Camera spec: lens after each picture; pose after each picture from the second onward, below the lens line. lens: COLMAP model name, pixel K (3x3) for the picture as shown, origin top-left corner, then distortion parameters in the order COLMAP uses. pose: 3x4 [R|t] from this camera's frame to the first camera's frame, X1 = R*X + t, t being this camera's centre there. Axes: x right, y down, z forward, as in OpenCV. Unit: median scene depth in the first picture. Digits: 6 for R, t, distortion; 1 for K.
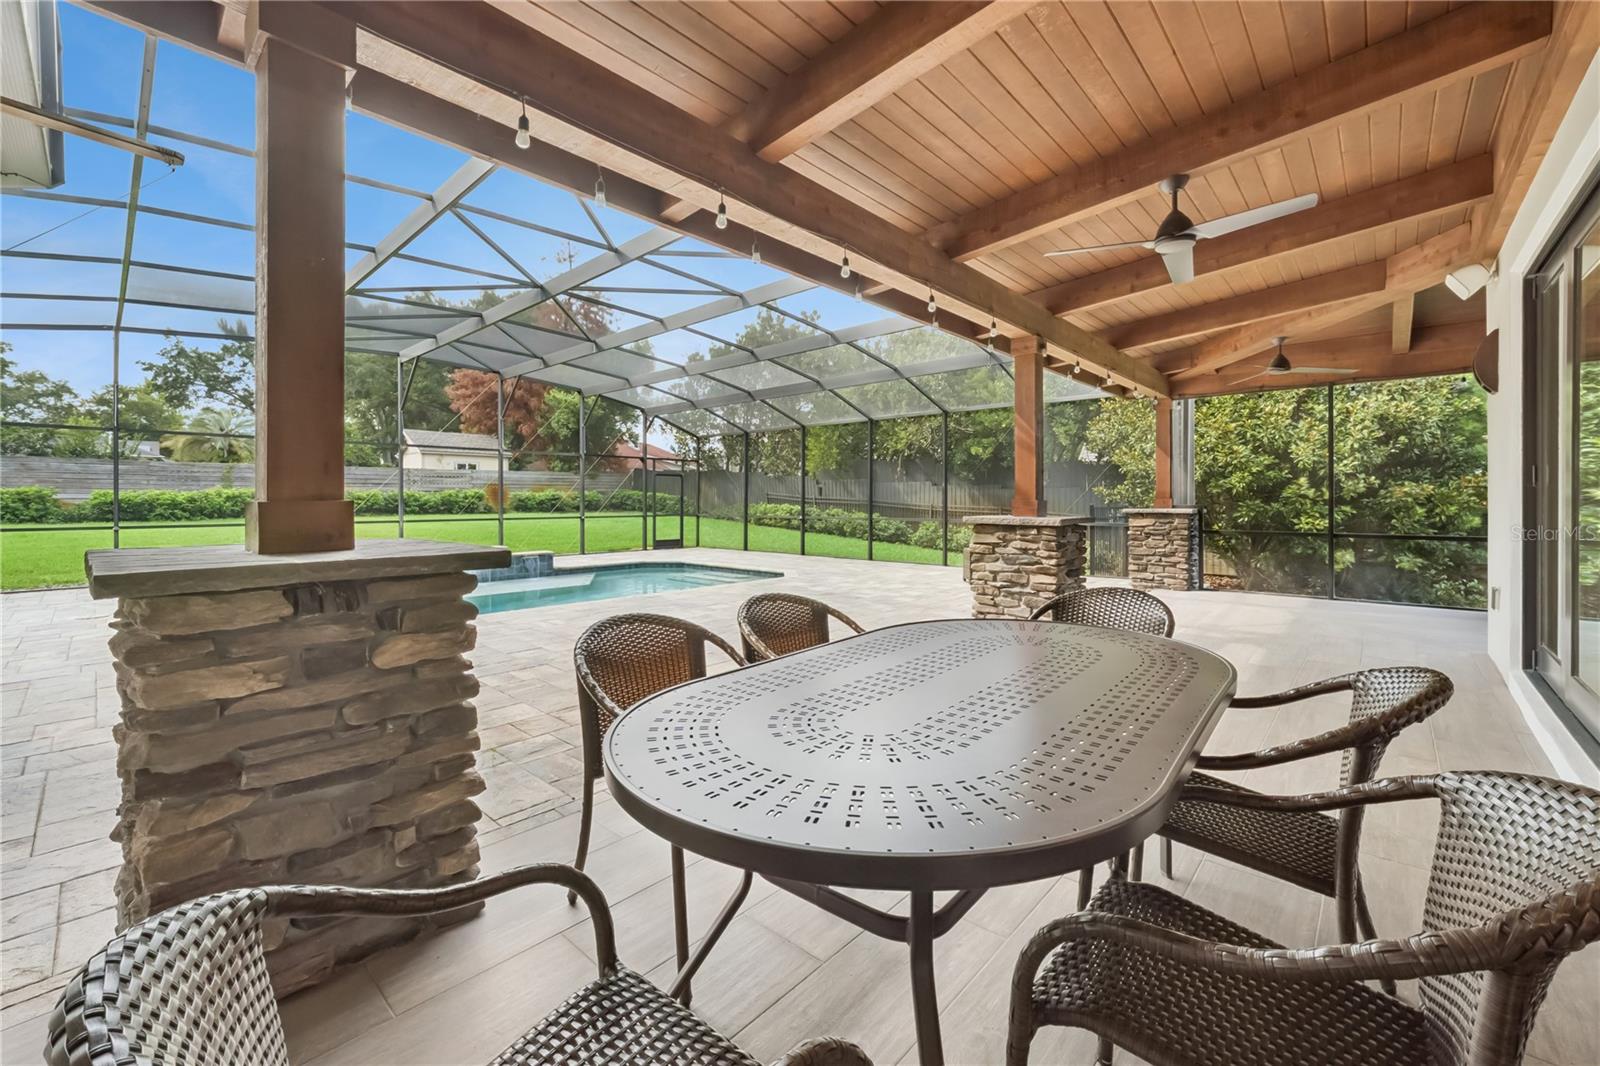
lens RADIAL K [[644.5, 0, 786.1], [0, 644.5, 501.9], [0, 0, 1]] dist [-0.006996, 0.000213]
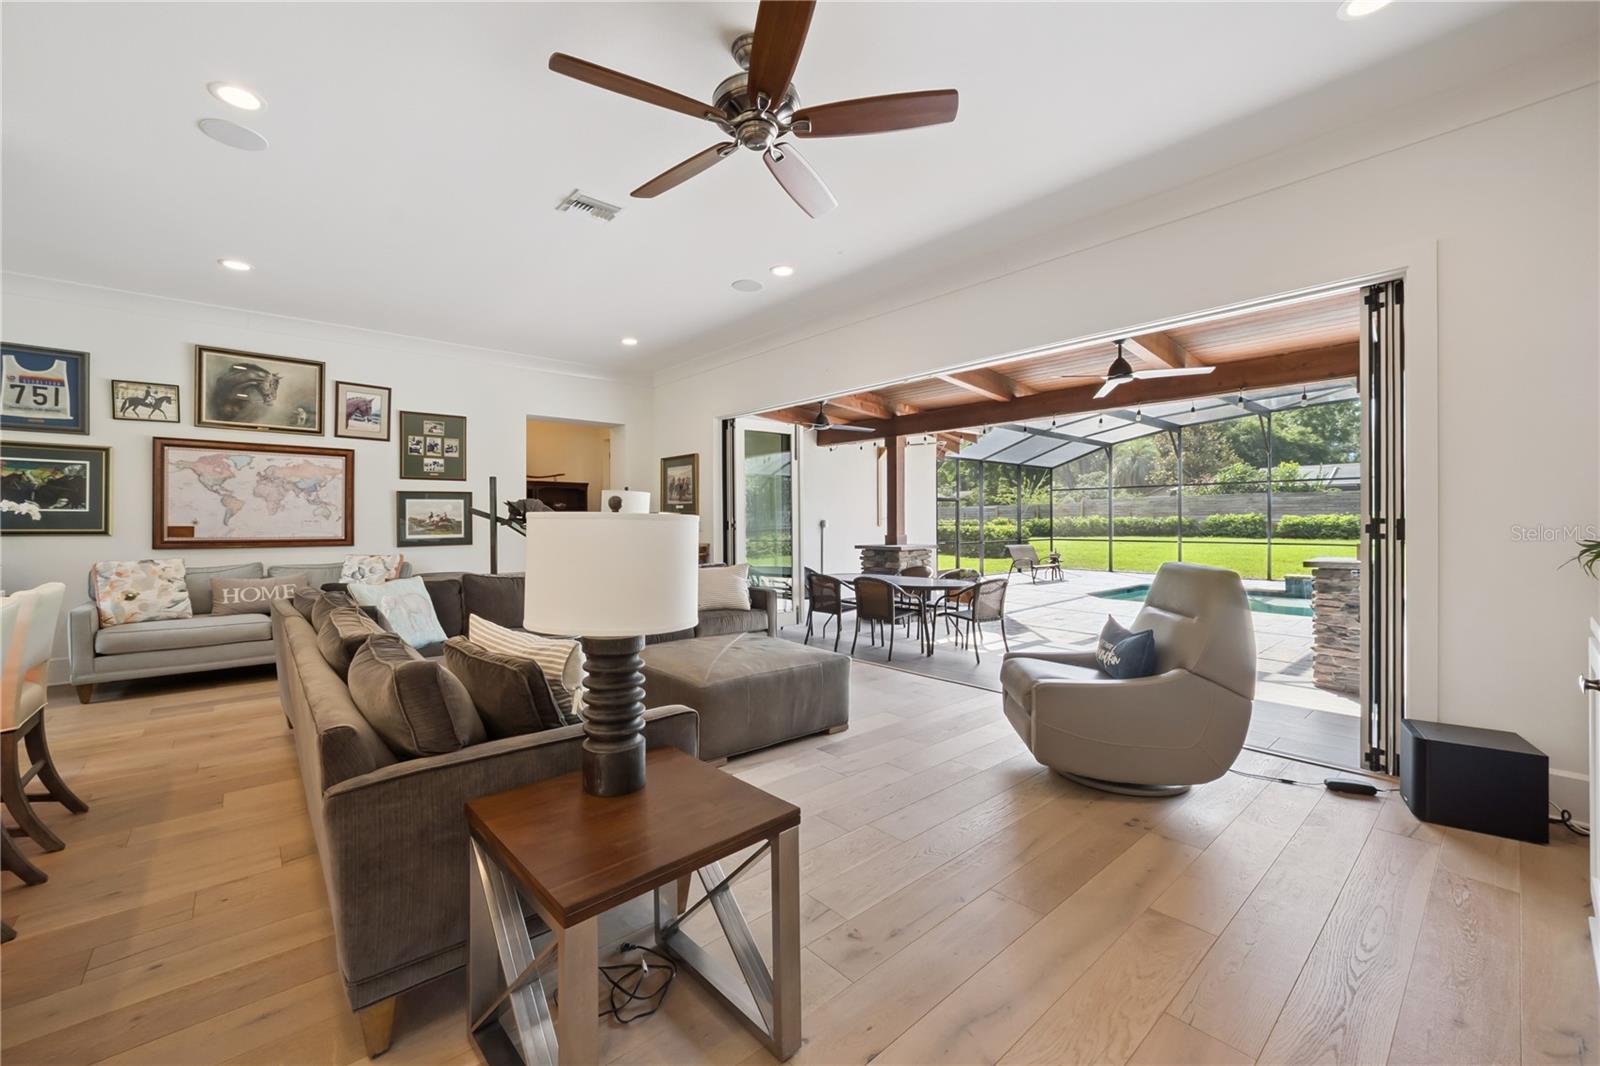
lens RADIAL K [[643.9, 0, 786.1], [0, 643.9, 519.3], [0, 0, 1]] dist [-0.017596, 0.008505]
pose [[-0.105868, -0.000421, -0.994380, 0.355227], [0.001793, 0.999998, -0.000615, -0.009756], [0.994379, -0.001848, -0.105867, 0.057326]]
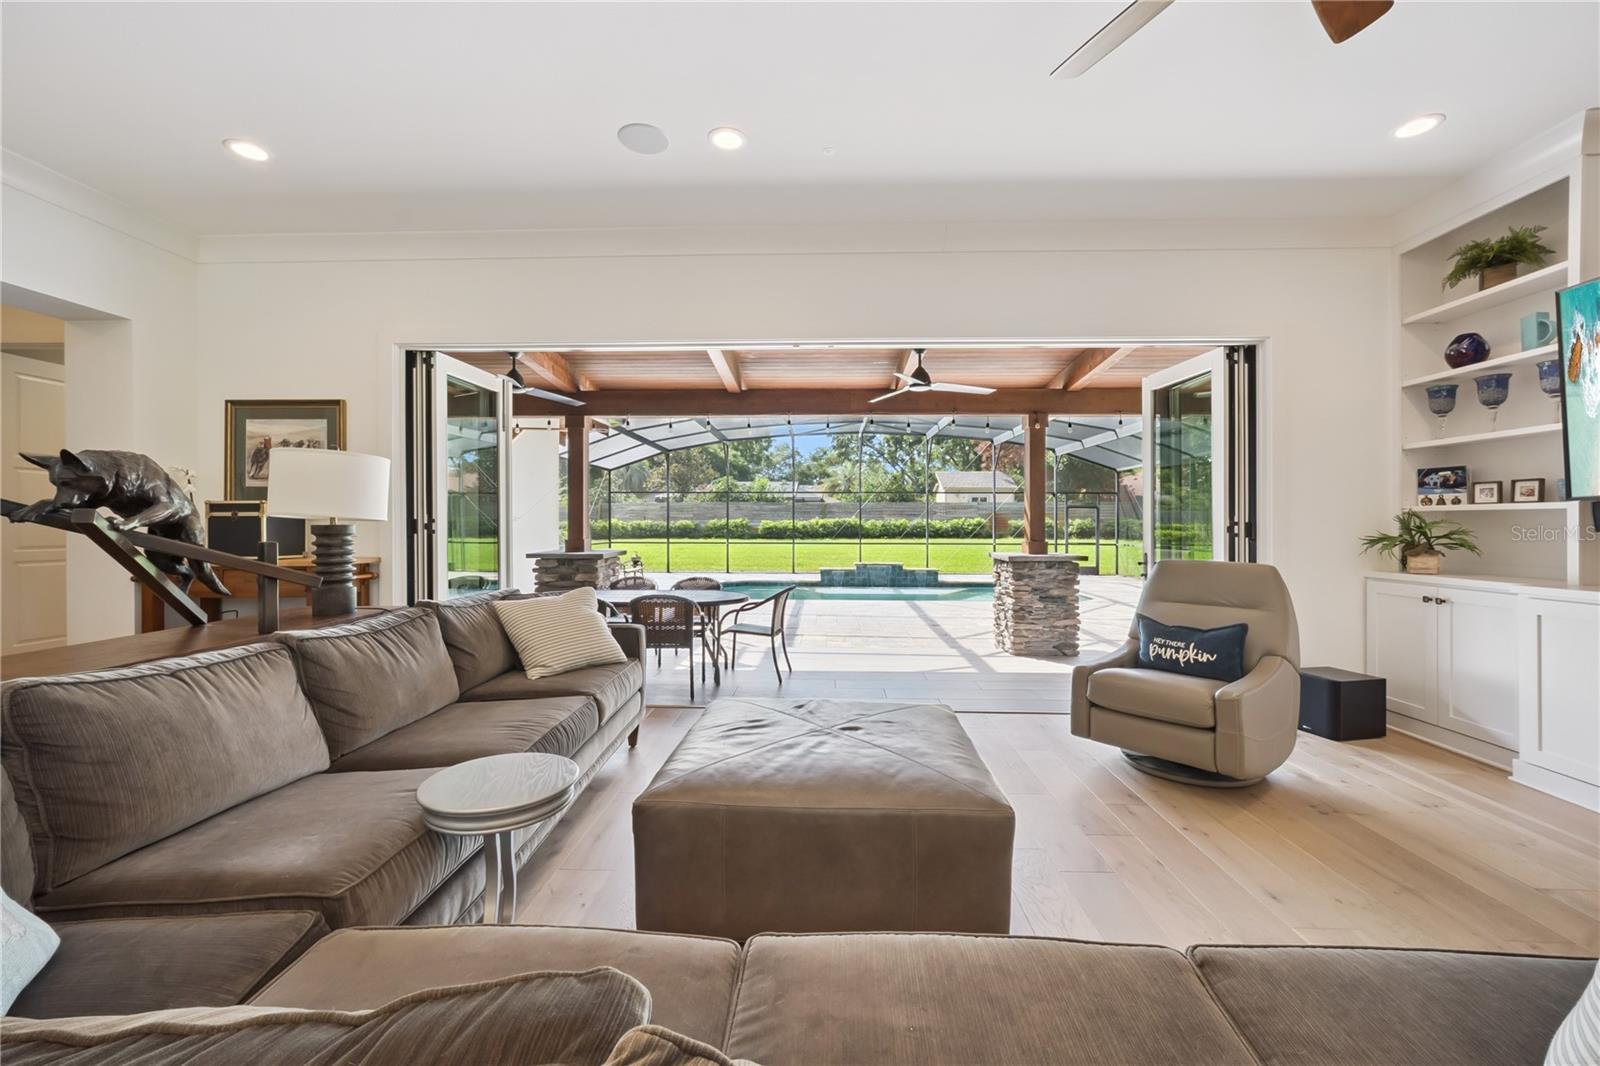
lens RADIAL K [[641.5, 0, 807.0], [0, 641.5, 527.6], [0, 0, 1]] dist [-0.006967, 0.000174]
pose [[0.657565, 0.008193, -0.753353, 0.260499], [-0.006126, 0.999966, 0.005528, -0.008385], [0.753373, 0.000980, 0.657593, -0.045024]]
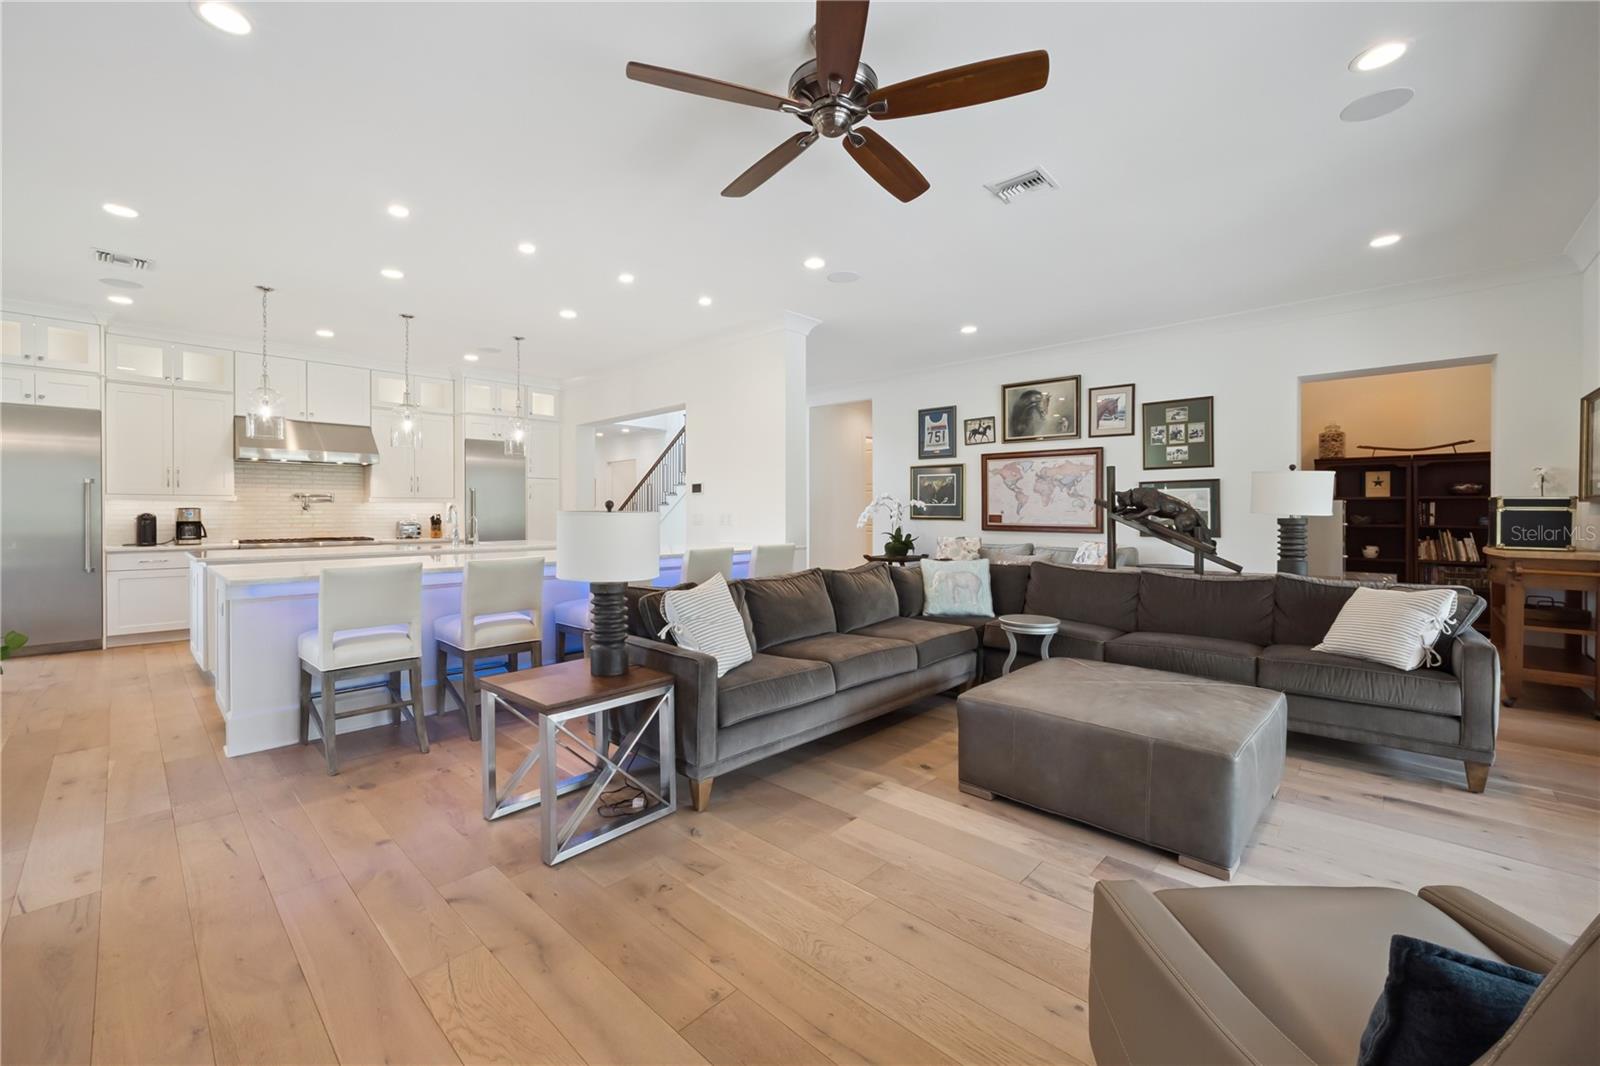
lens RADIAL K [[643.9, 0, 786.1], [0, 643.9, 519.3], [0, 0, 1]] dist [-0.017596, 0.008505]
pose [[-0.999953, 0.004836, 0.008354, 0.250388], [0.004947, 0.999899, 0.013360, -0.010478], [-0.008288, 0.013400, -0.999876, 0.151405]]
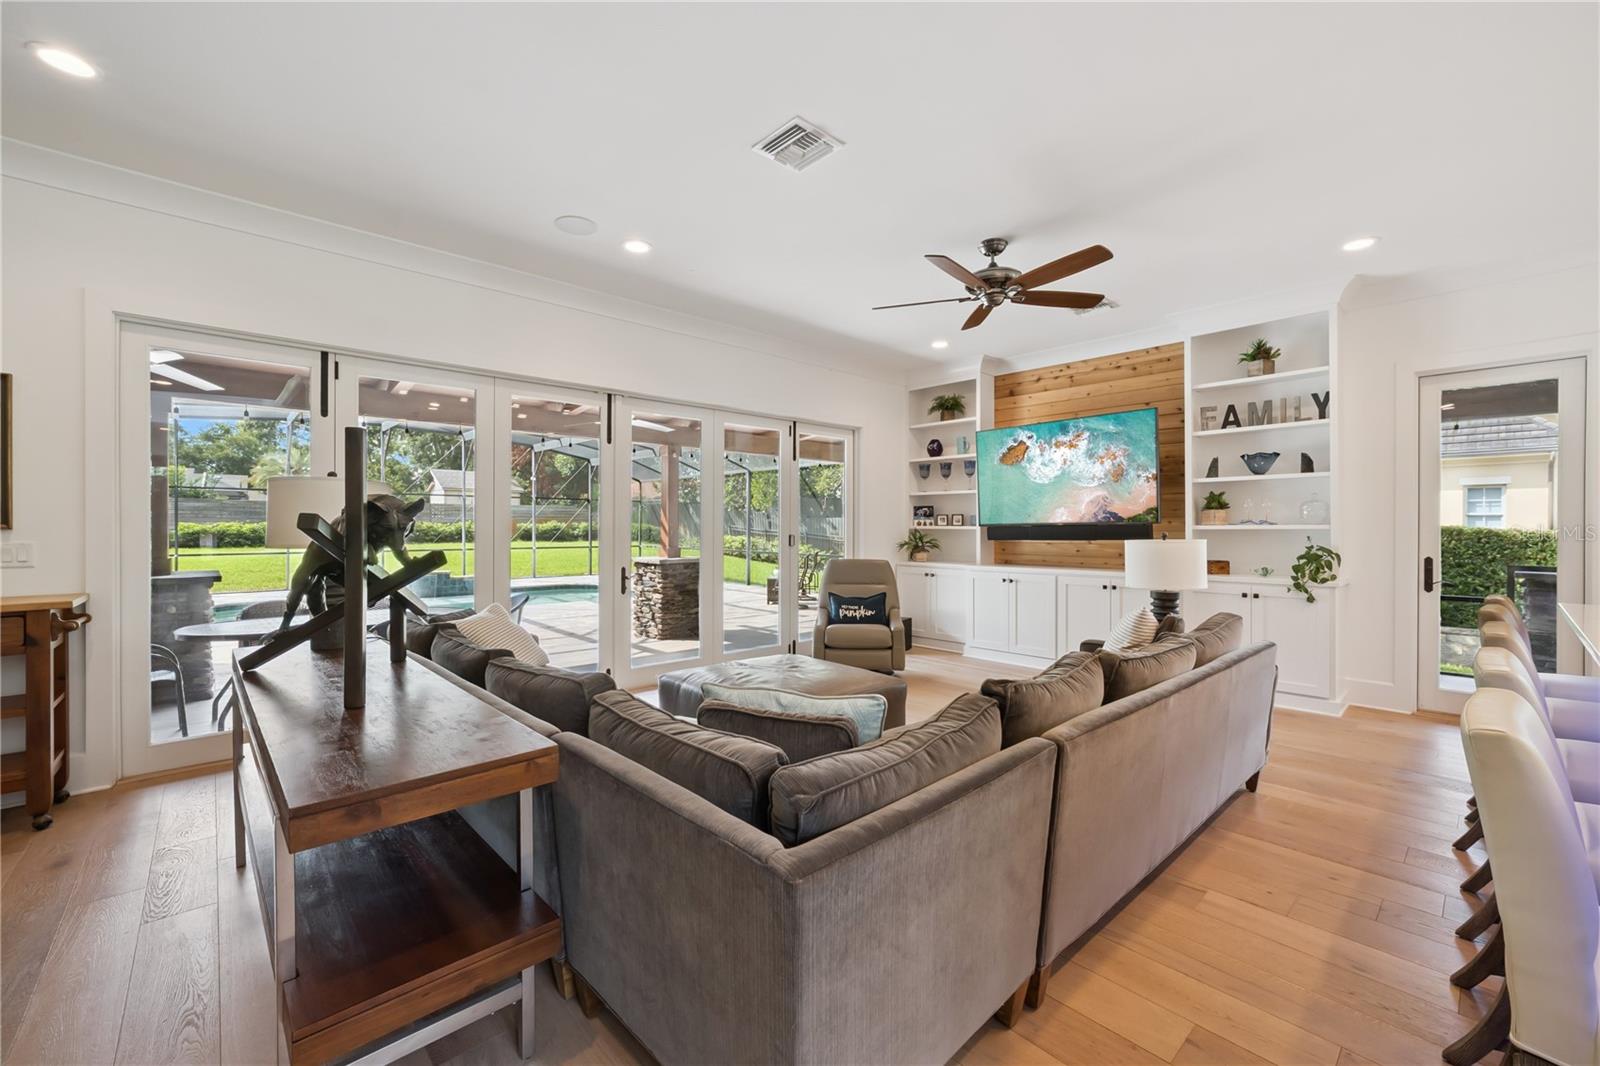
lens RADIAL K [[645.1, 0, 793.1], [0, 645.1, 530.5], [0, 0, 1]] dist [-0.021143, 0.008553]
pose [[0.996673, 0.005164, -0.081335, 0.203416], [-0.004780, 0.999976, 0.004924, -0.013312], [0.081358, -0.004519, 0.996675, -0.142407]]
